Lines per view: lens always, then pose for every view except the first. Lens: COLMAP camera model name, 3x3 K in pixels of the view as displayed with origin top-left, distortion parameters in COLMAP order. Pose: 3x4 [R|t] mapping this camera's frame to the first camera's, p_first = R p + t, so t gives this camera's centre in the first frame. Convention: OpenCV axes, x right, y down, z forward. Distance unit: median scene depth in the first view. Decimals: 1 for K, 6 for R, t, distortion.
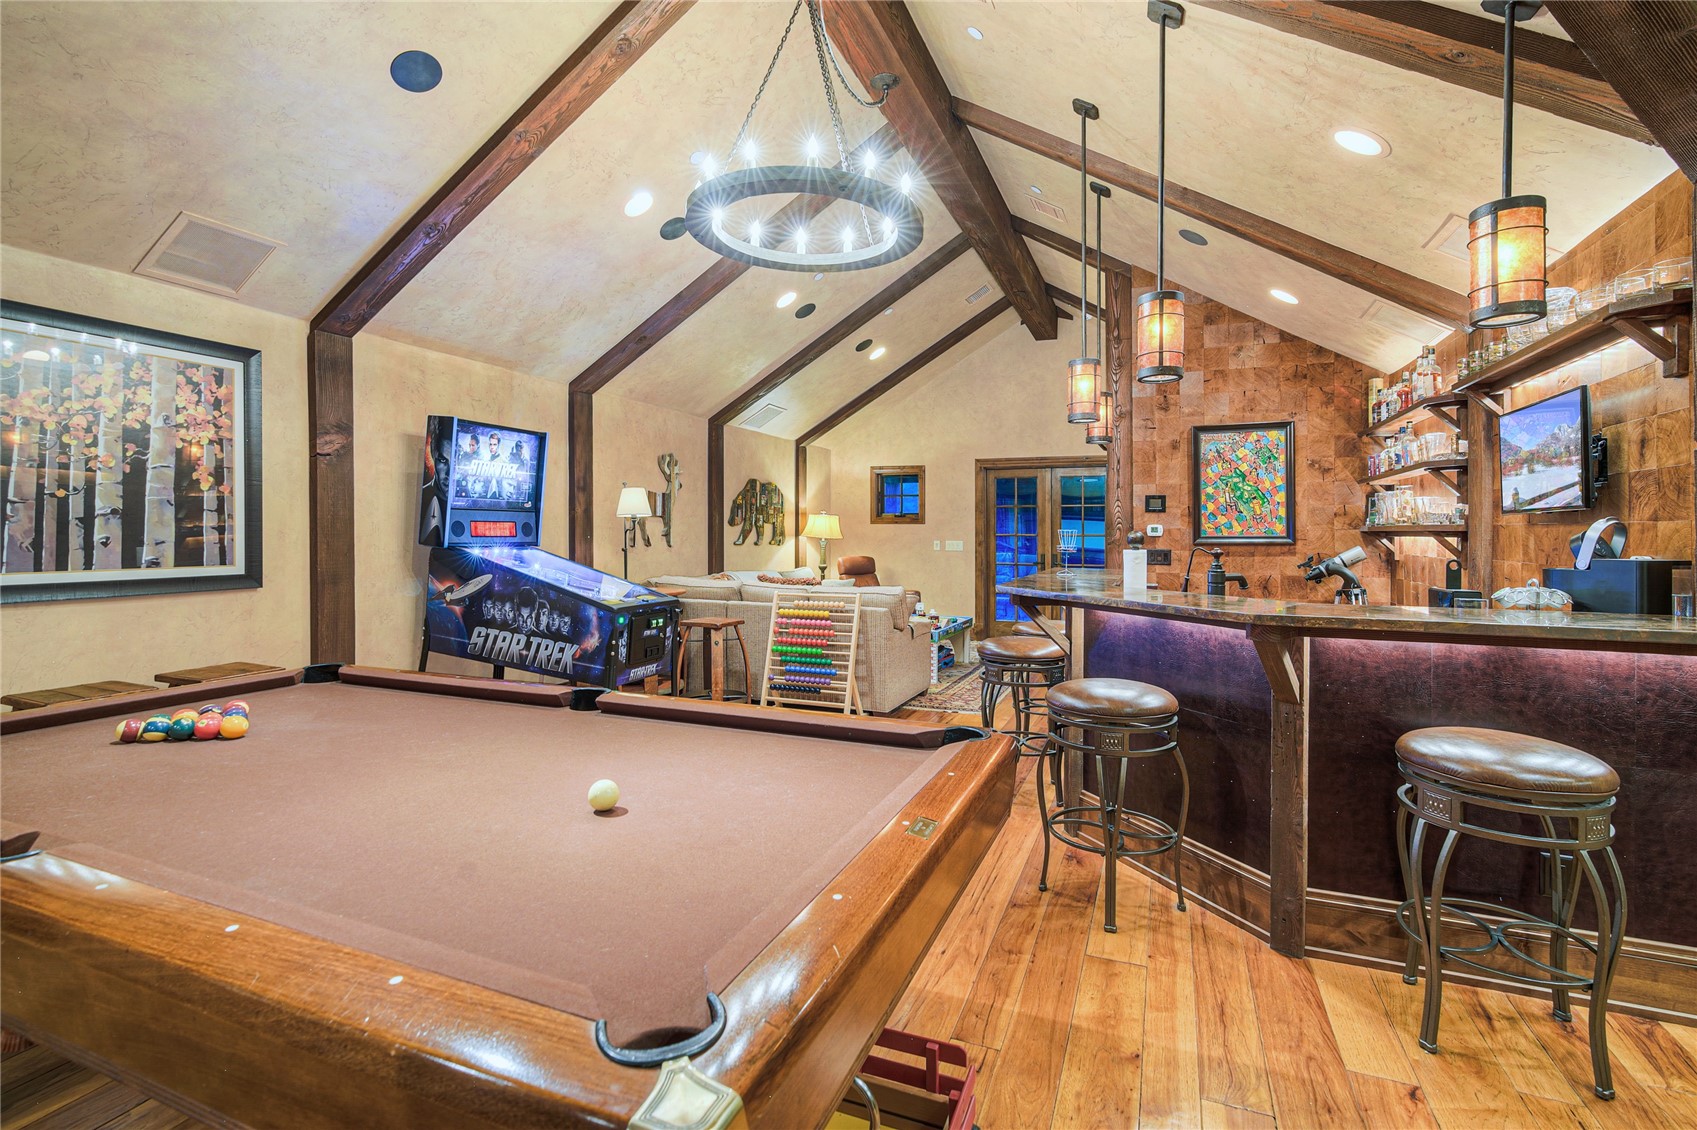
lens RADIAL K [[763.8, 0, 855.1], [0, 763.8, 525.0], [0, 0, 1]] dist [-0.020122, -0.000206]
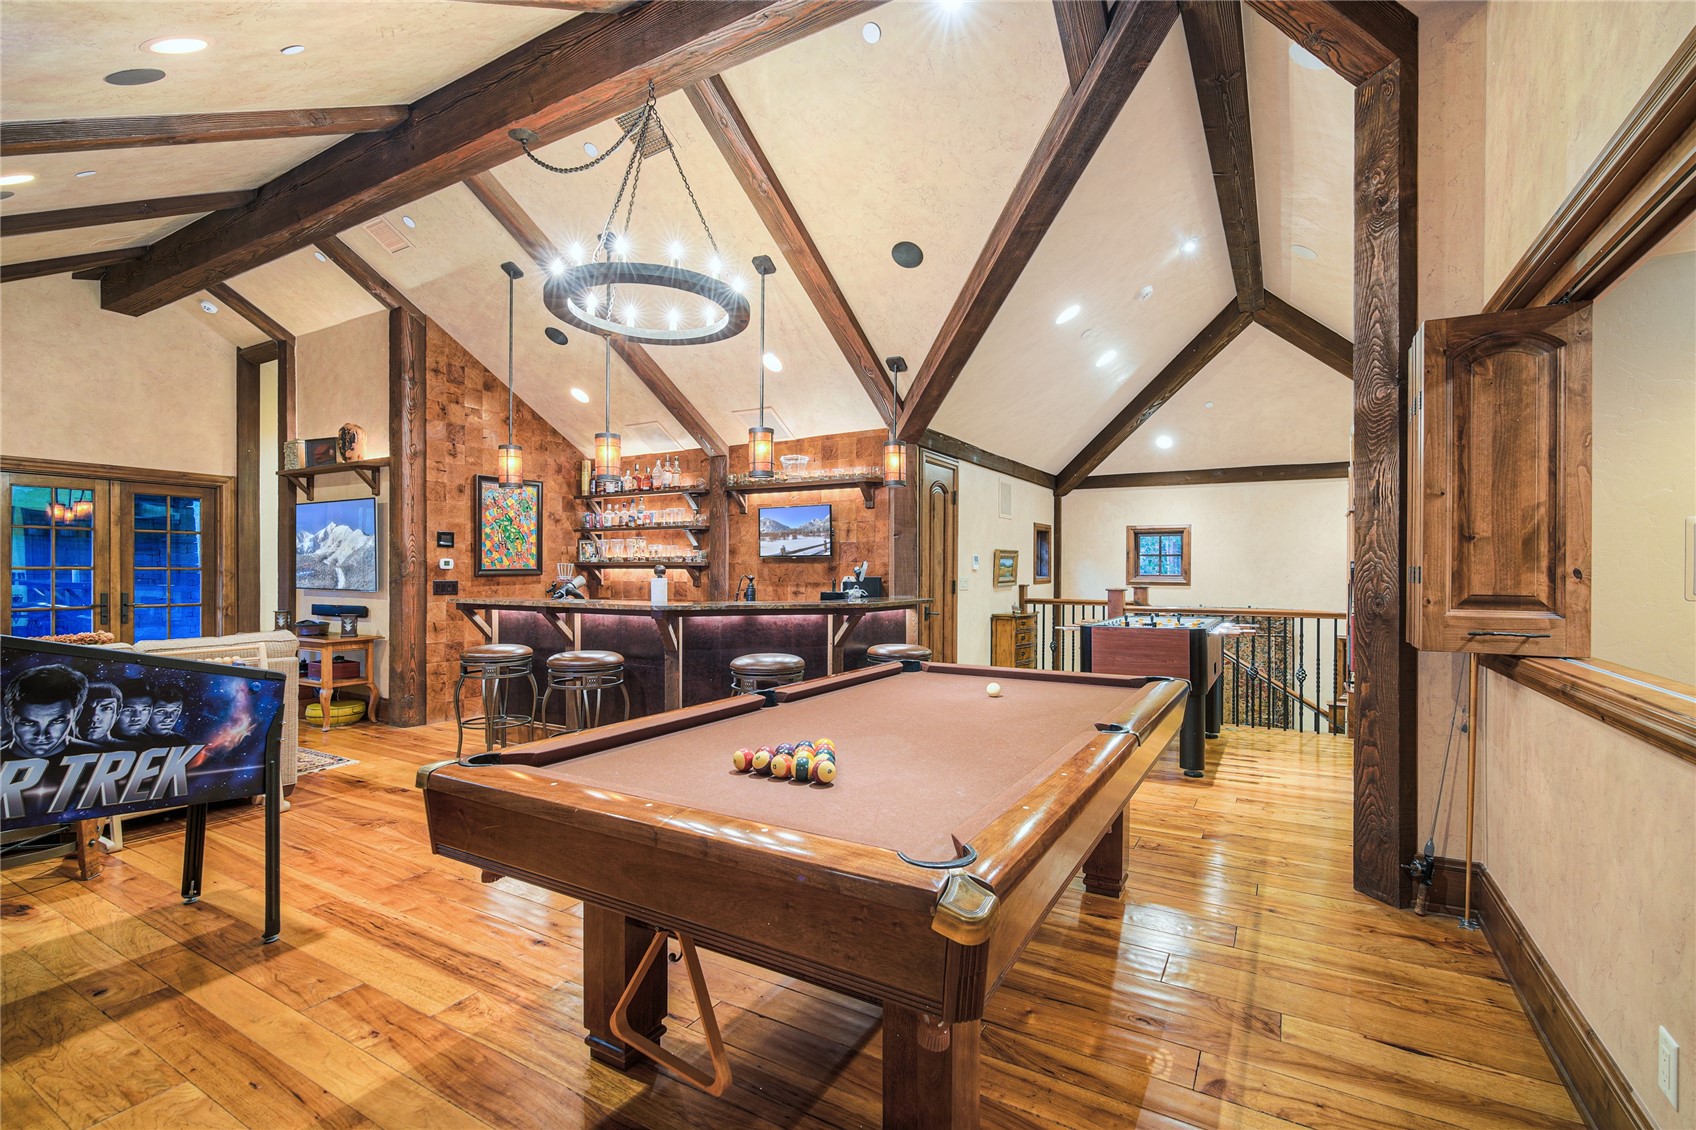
lens RADIAL K [[763.4, 0, 845.4], [0, 763.4, 571.8], [0, 0, 1]] dist [-0.020122, -0.000206]
pose [[0.134155, -0.004505, 0.990950, -0.667550], [-0.012205, 0.999906, 0.006198, 0.005210], [-0.990885, -0.012926, 0.134088, 0.297527]]
